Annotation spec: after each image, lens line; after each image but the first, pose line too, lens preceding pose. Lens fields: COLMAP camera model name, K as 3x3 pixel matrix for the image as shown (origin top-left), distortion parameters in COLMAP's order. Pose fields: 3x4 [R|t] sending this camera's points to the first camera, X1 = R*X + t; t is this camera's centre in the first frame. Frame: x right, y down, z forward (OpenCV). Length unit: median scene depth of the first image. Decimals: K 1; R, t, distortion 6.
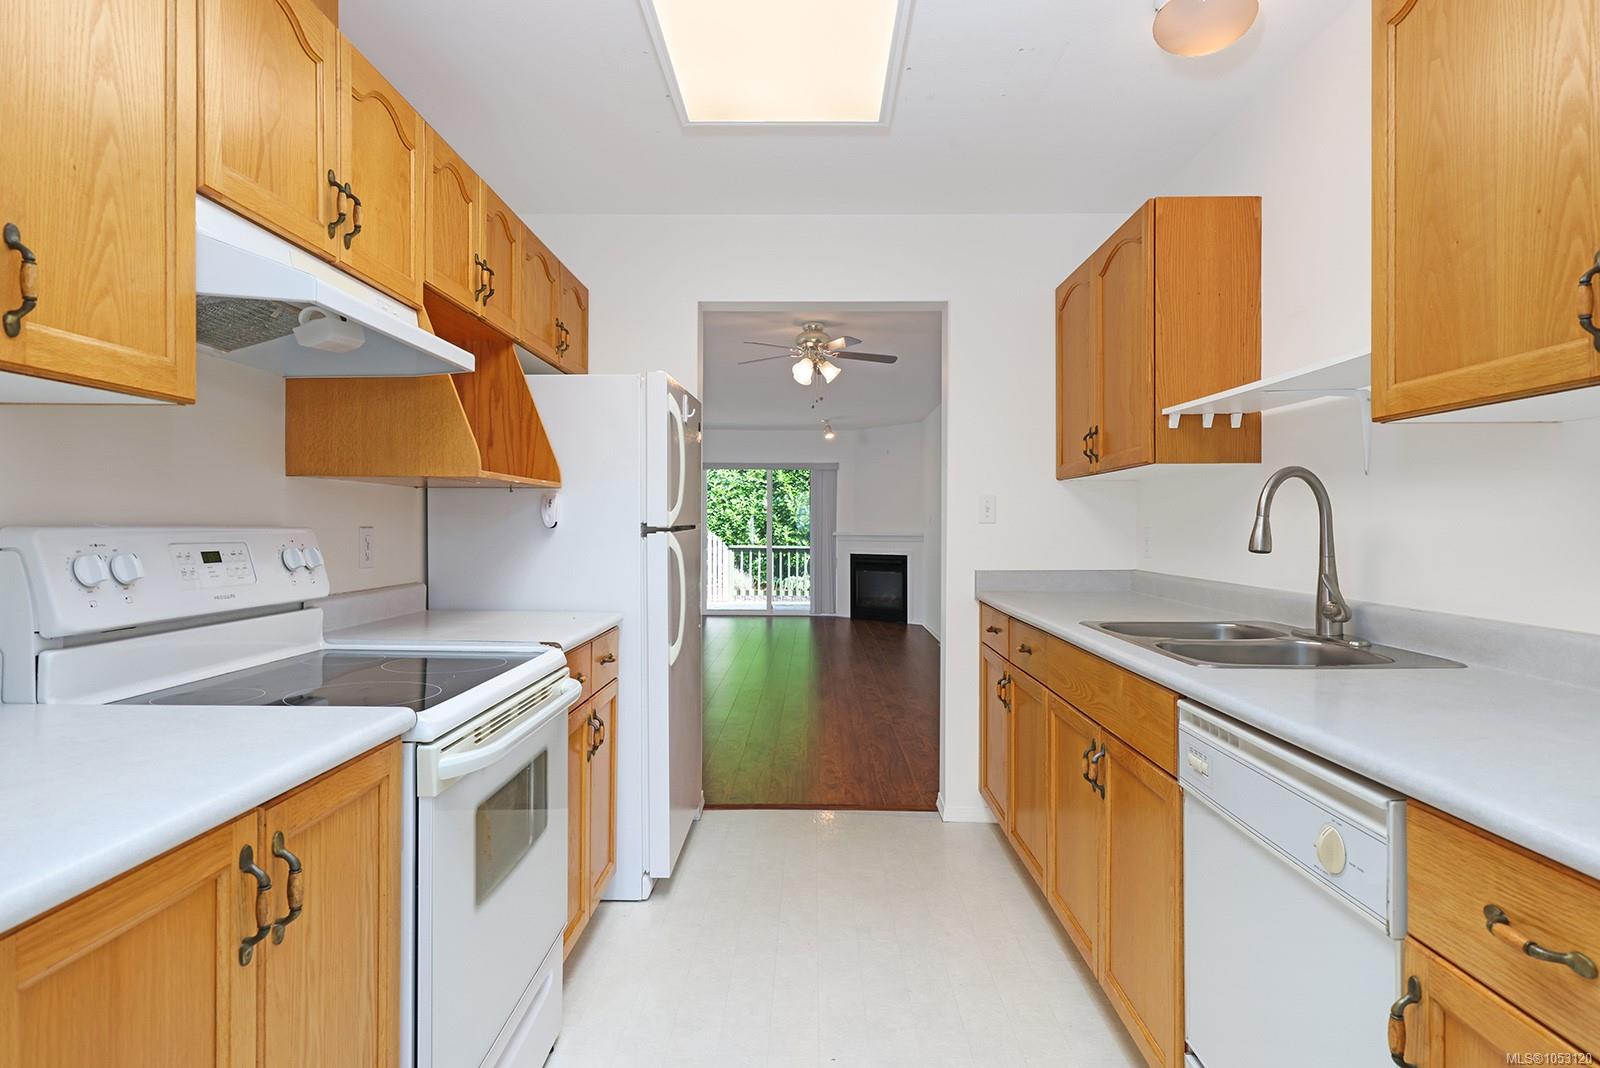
lens RADIAL K [[926.7, 0, 800.0], [0, 926.7, 534.0], [0, 0, 1]] dist [0.000353, 0.000109]
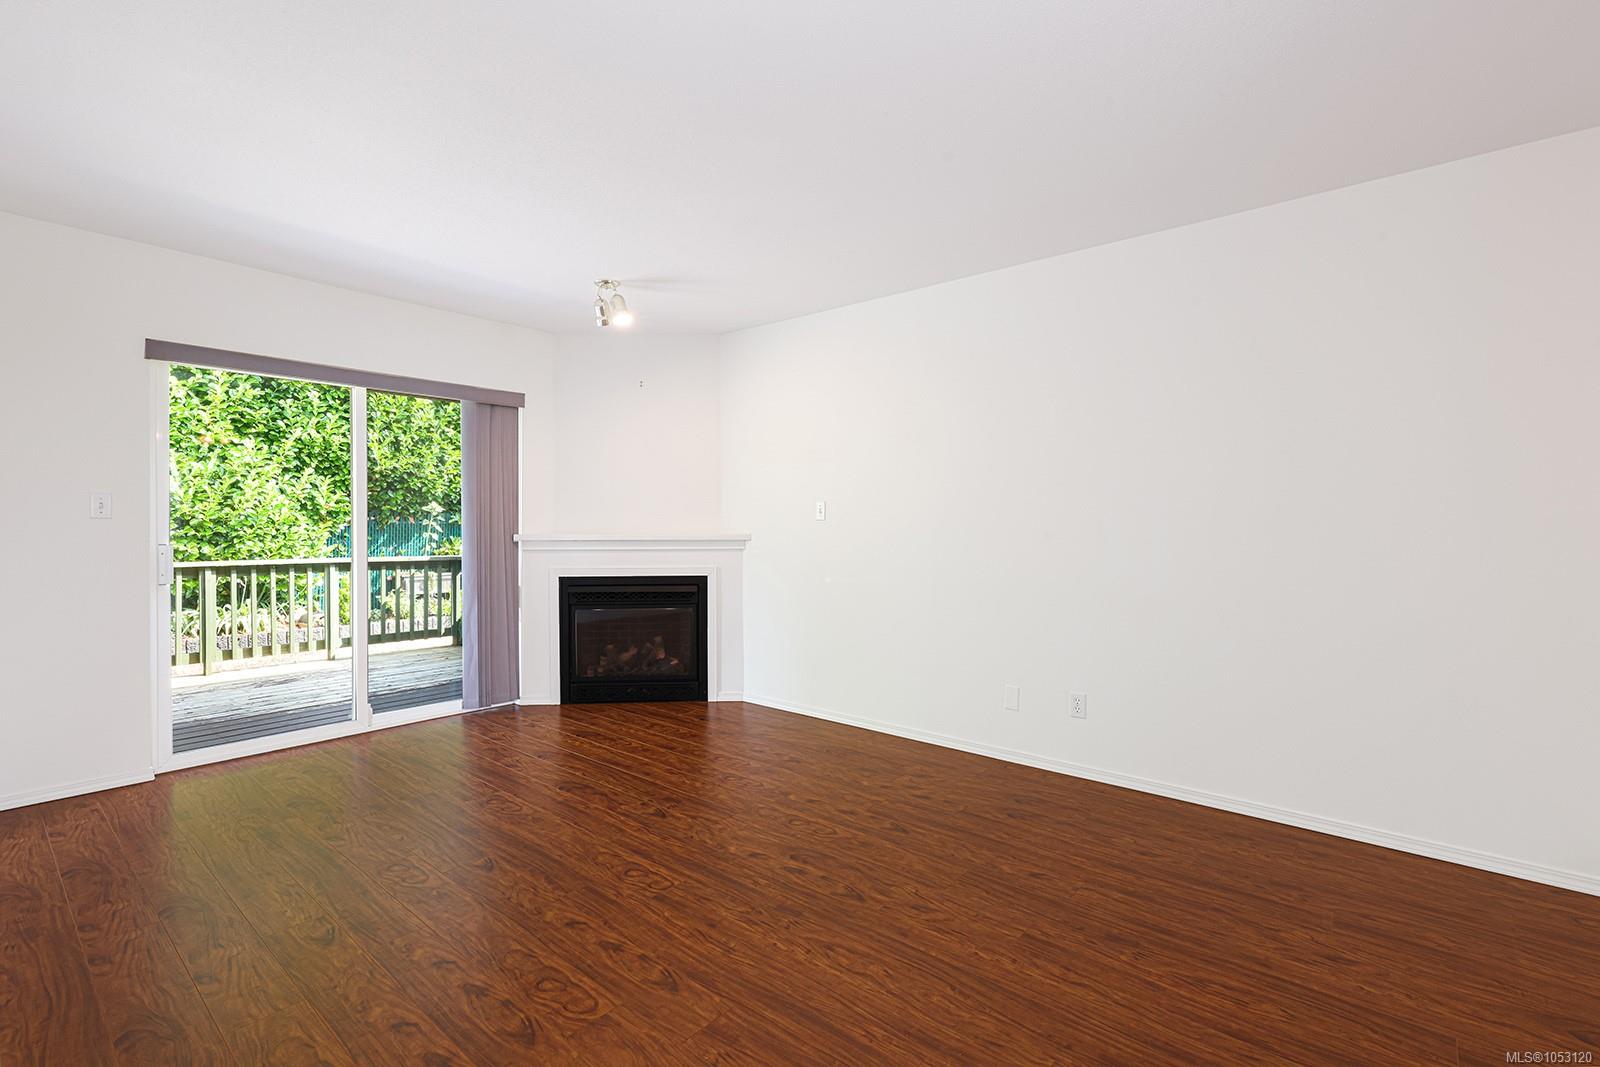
lens RADIAL K [[722.6, 0, 800.0], [0, 722.6, 533.5], [0, 0, 1]] dist [-0.004368, 0.001487]
pose [[0.629959, -0.013638, 0.776509, -0.165413], [0.006464, 0.999903, 0.012318, -0.005853], [-0.776602, -0.002741, 0.629986, 0.654918]]
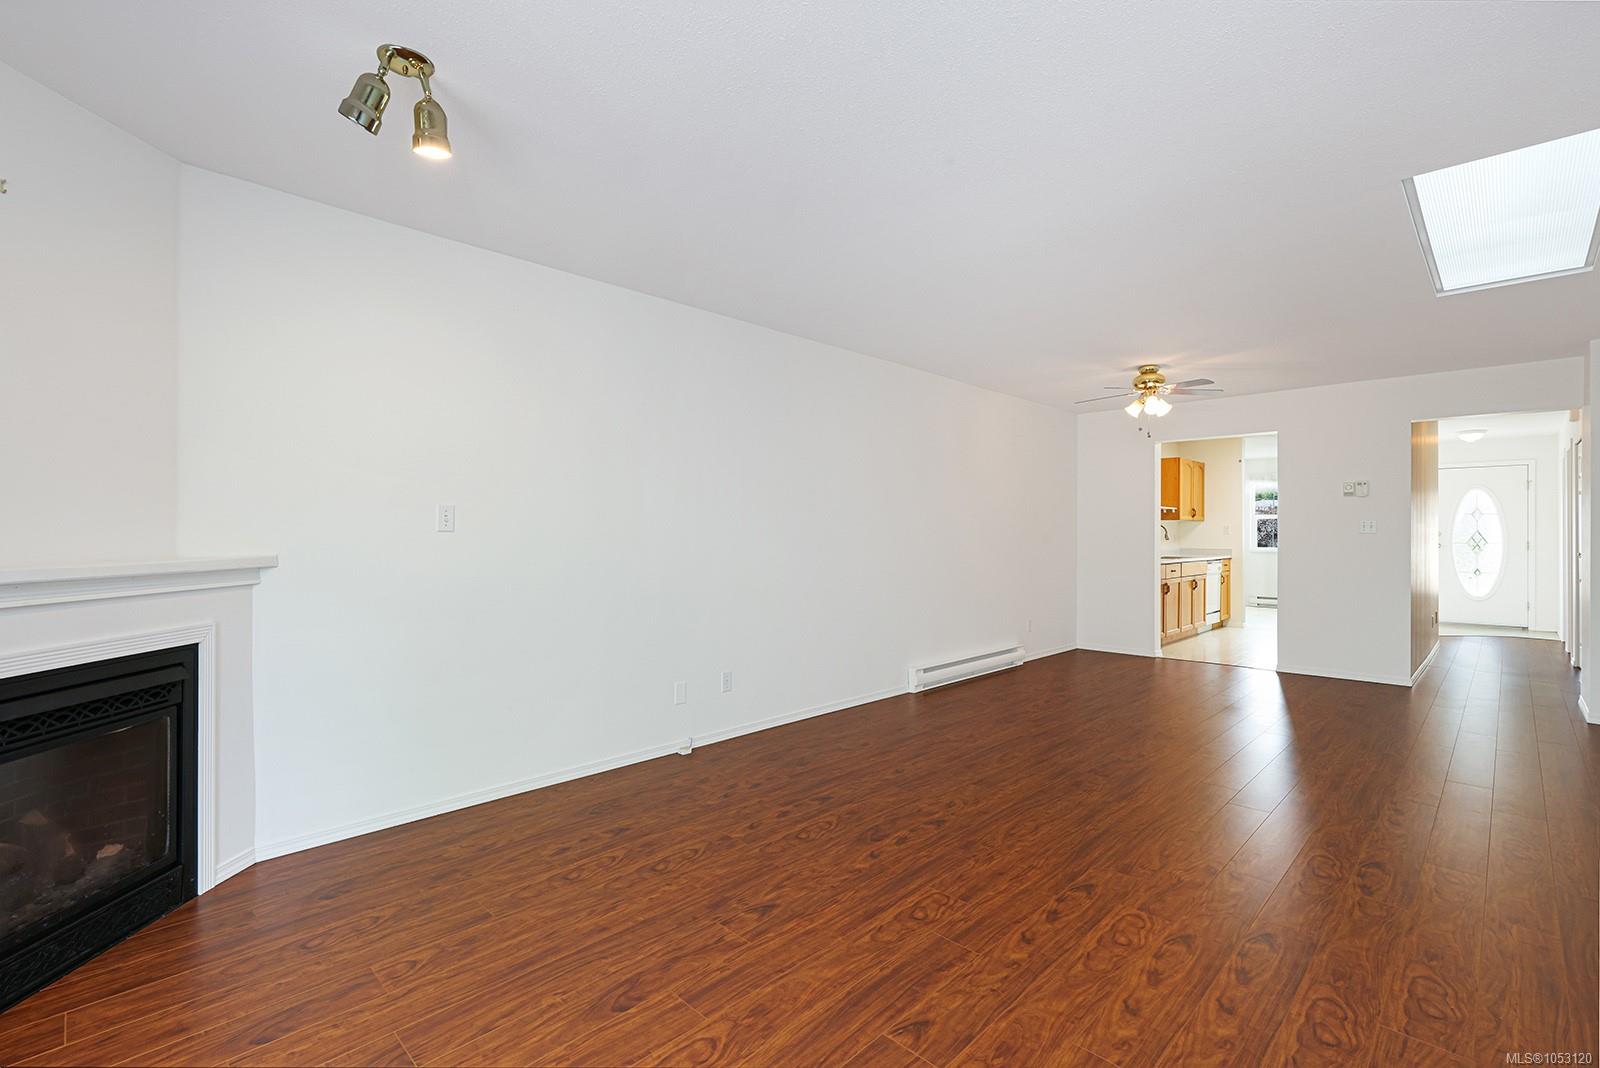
lens RADIAL K [[722.6, 0, 800.0], [0, 722.6, 534.0], [0, 0, 1]] dist [-0.004368, 0.001487]
pose [[-0.724164, -0.004802, 0.689611, -0.145366], [0.004675, 0.999919, 0.011872, -0.009626], [-0.689612, 0.011821, -0.724083, 0.971791]]
